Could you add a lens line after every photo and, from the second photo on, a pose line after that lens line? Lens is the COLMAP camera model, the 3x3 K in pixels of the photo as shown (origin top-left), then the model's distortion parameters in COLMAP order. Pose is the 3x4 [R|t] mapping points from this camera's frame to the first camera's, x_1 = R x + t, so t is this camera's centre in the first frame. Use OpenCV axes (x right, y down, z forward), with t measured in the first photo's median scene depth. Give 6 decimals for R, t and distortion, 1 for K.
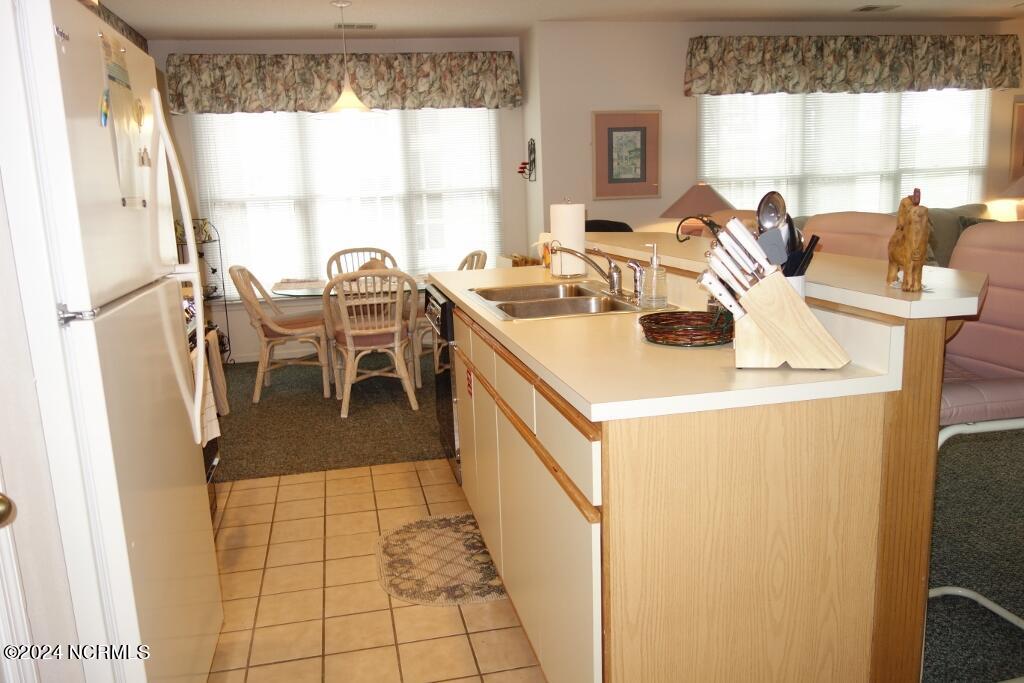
lens RADIAL K [[807.2, 0, 511.7], [0, 807.2, 342.4], [0, 0, 1]] dist [0.046578, 0.010022]
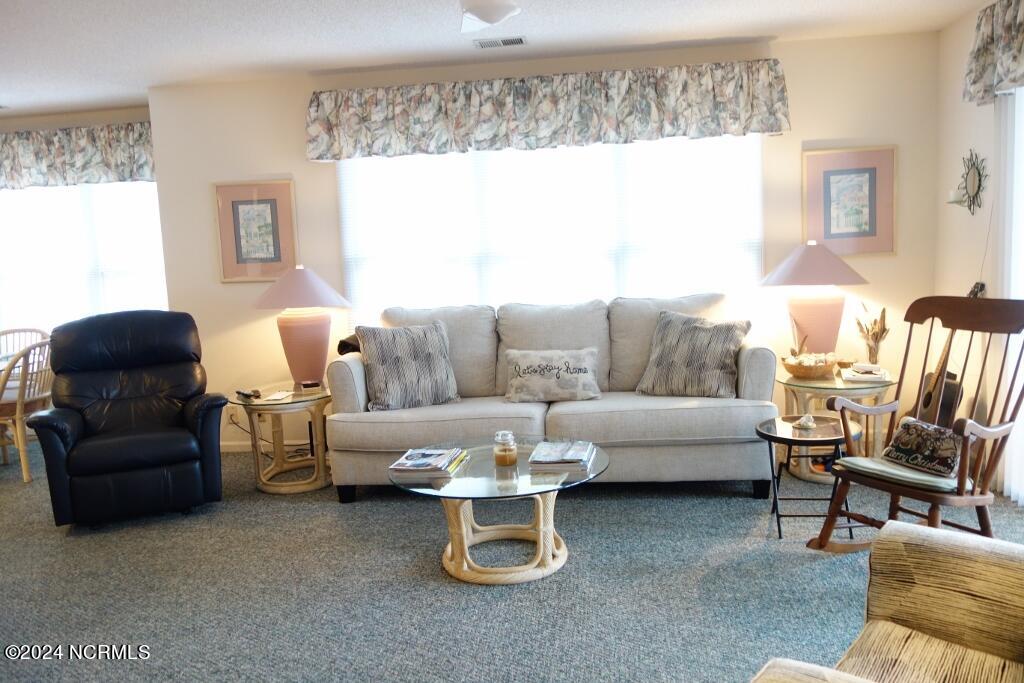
lens RADIAL K [[807.2, 0, 511.9], [0, 807.2, 341.9], [0, 0, 1]] dist [0.046578, 0.010022]
pose [[0.924343, 0.041489, -0.379301, 0.725320], [-0.062070, 0.997180, -0.042188, -0.094655], [0.376481, 0.062540, 0.924311, 0.312293]]
